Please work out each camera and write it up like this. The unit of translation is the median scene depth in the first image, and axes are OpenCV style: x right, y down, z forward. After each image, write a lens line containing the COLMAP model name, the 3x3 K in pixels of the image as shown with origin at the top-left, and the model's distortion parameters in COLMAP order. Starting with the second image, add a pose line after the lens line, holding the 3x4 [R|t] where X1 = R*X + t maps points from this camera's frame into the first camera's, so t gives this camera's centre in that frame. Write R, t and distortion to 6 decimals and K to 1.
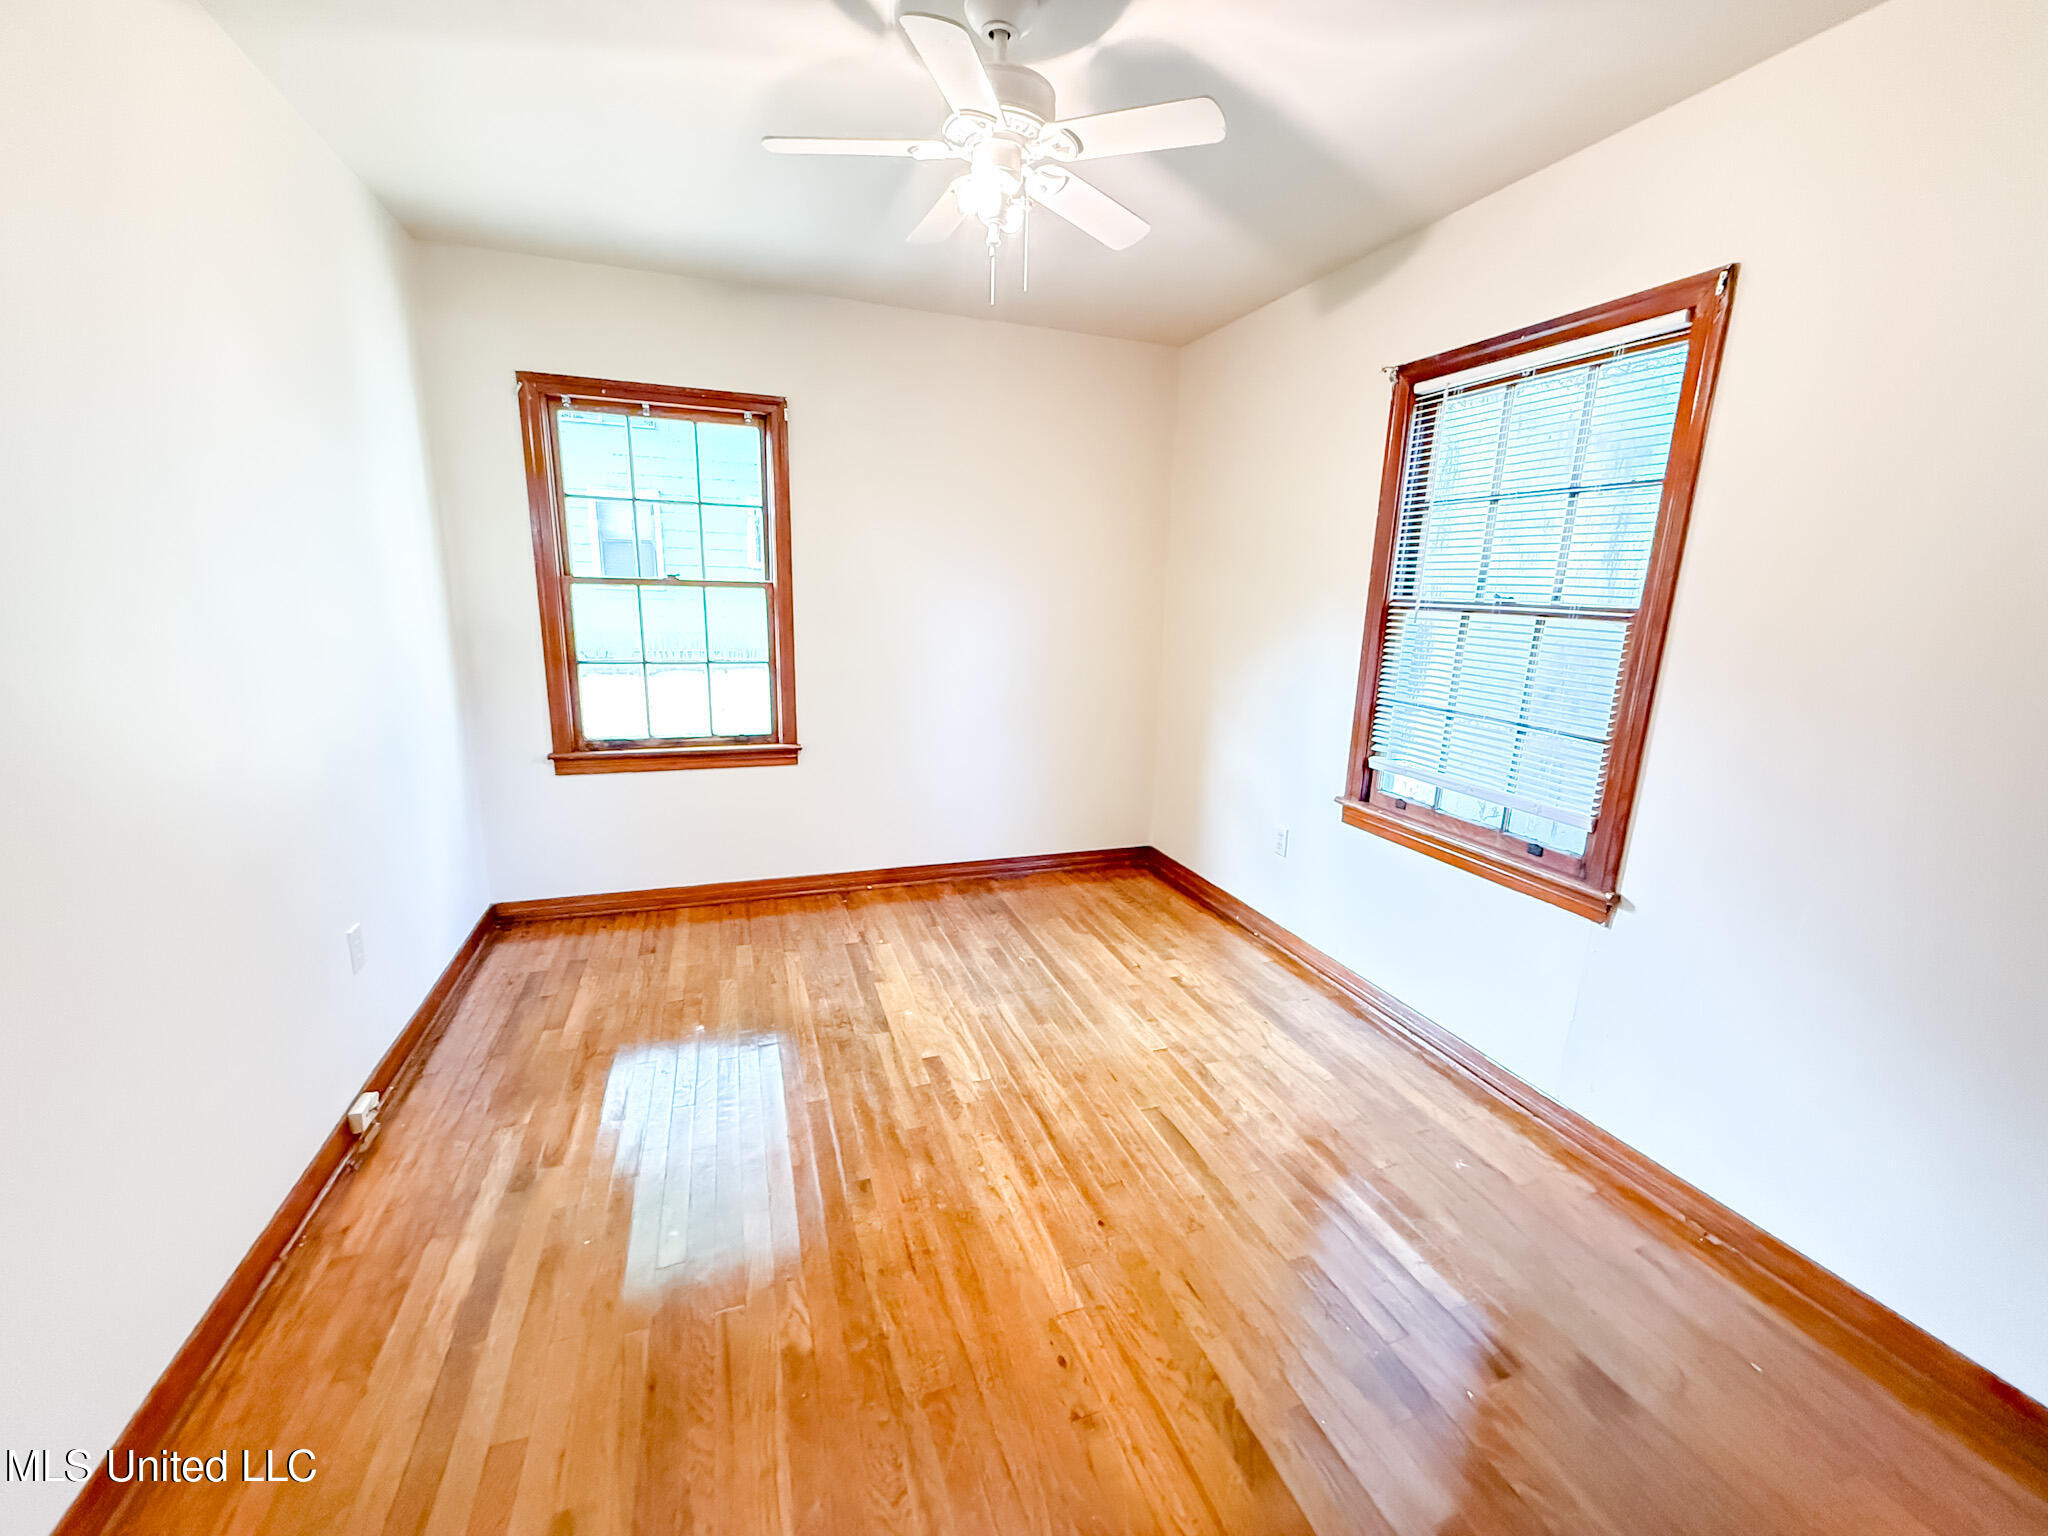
lens RADIAL K [[815.7, 0, 1015.6], [0, 815.7, 762.0], [0, 0, 1]] dist [-0.000526, 0.000123]
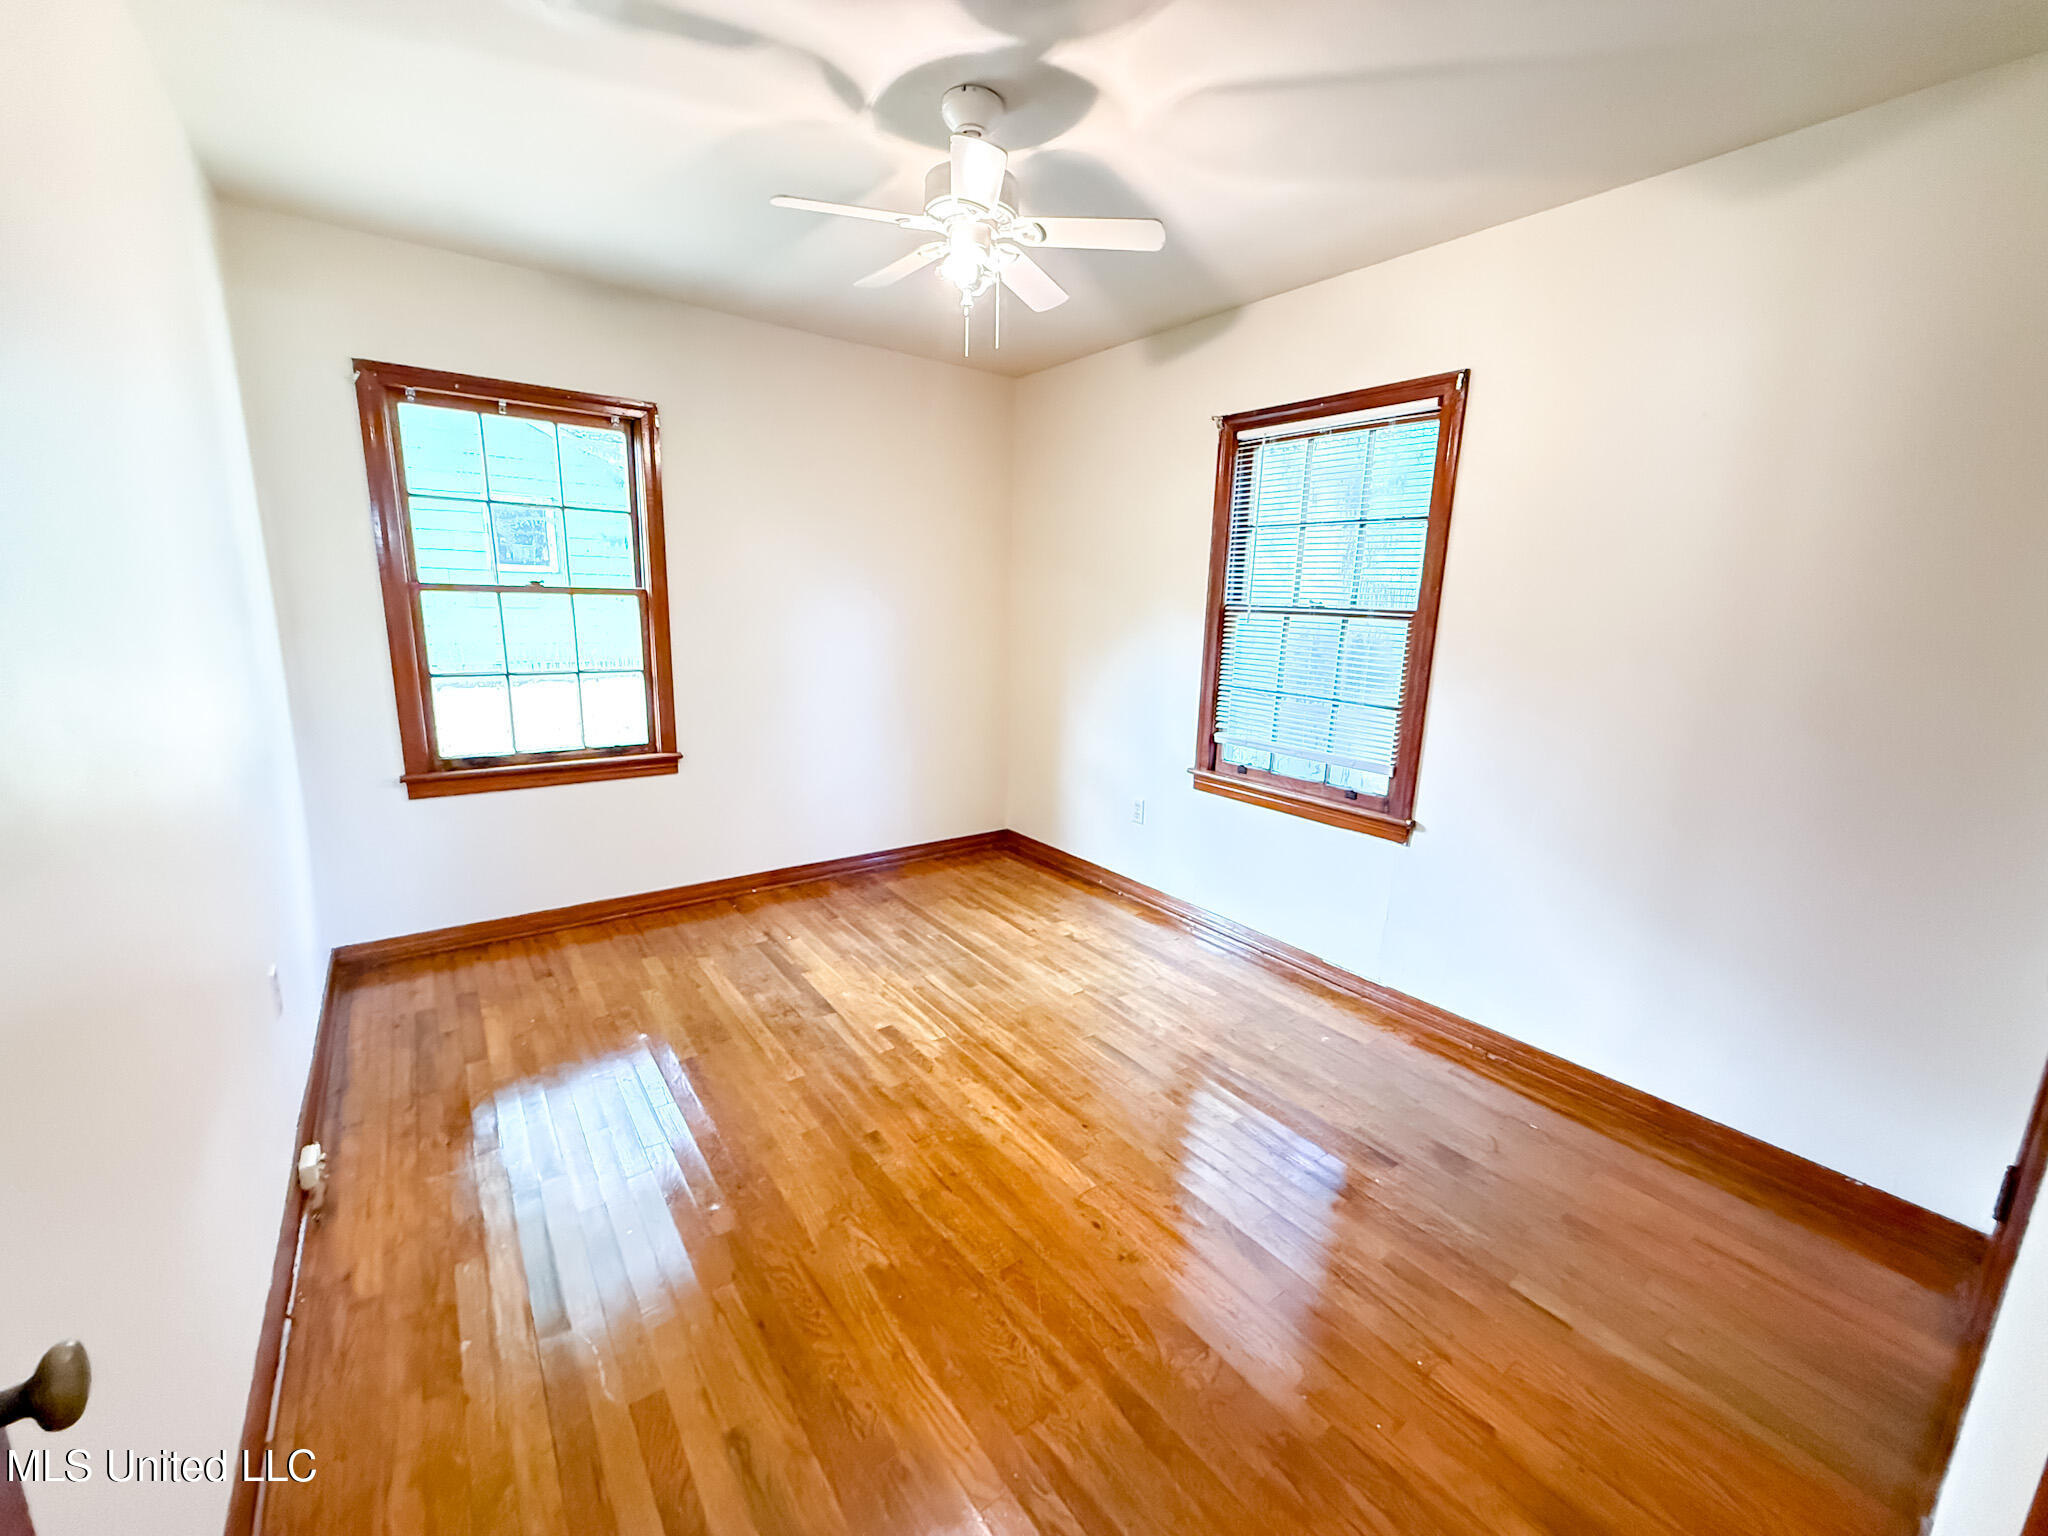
lens RADIAL K [[815.7, 0, 1015.6], [0, 815.7, 762.0], [0, 0, 1]] dist [-0.000526, 0.000123]
pose [[0.956859, -0.059629, 0.284370, -0.210547], [0.060924, 0.998133, 0.004296, 0.014232], [-0.284095, 0.013214, 0.958705, -0.089034]]
